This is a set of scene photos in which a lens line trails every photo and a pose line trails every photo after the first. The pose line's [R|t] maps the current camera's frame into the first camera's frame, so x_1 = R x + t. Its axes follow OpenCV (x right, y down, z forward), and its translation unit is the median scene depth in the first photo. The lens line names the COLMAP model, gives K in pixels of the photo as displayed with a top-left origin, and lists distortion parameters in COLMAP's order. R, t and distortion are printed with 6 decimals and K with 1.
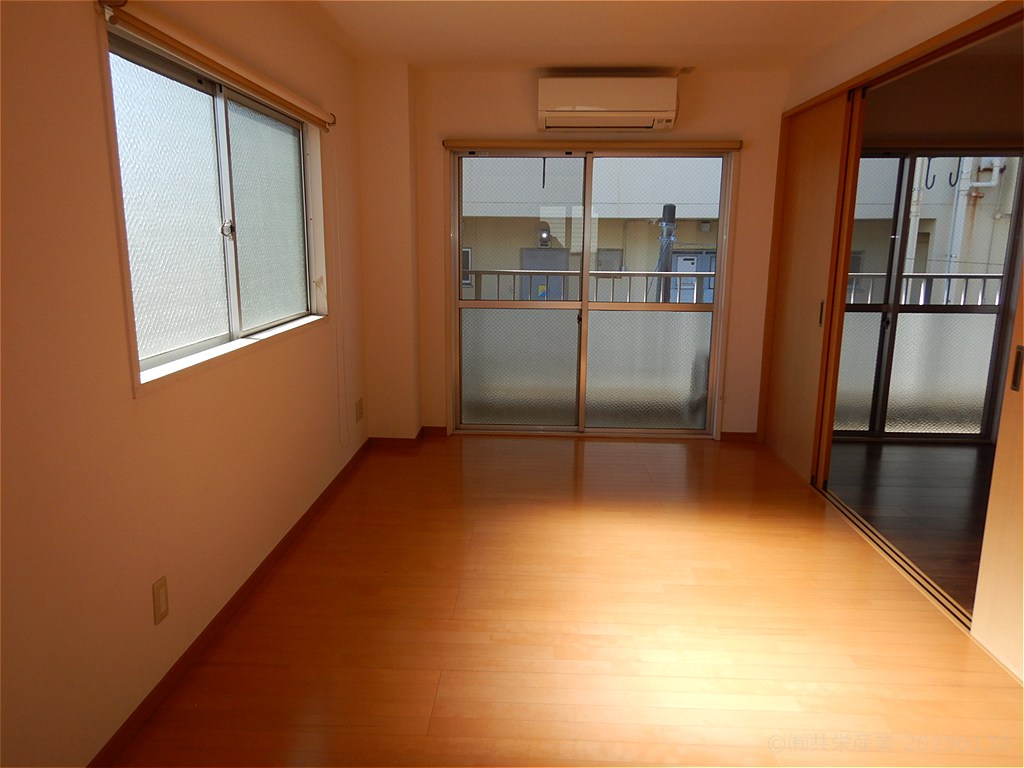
lens RADIAL K [[728.4, 0, 506.5], [0, 728.4, 392.4], [0, 0, 1]] dist [-0.005351, -0.001527]
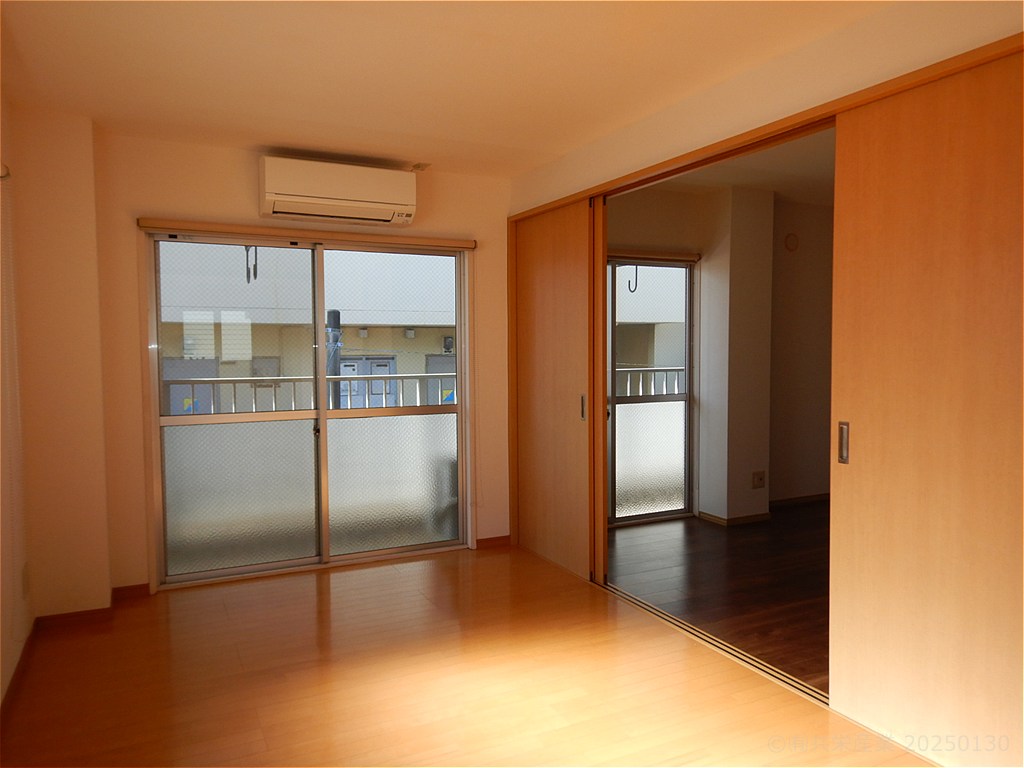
lens RADIAL K [[728.4, 0, 510.7], [0, 728.4, 388.6], [0, 0, 1]] dist [-0.005351, -0.001527]
pose [[0.869749, -0.038465, 0.491994, -0.121890], [0.113082, 0.985965, -0.122821, -0.017144], [-0.480365, 0.162459, 0.861892, 0.138831]]
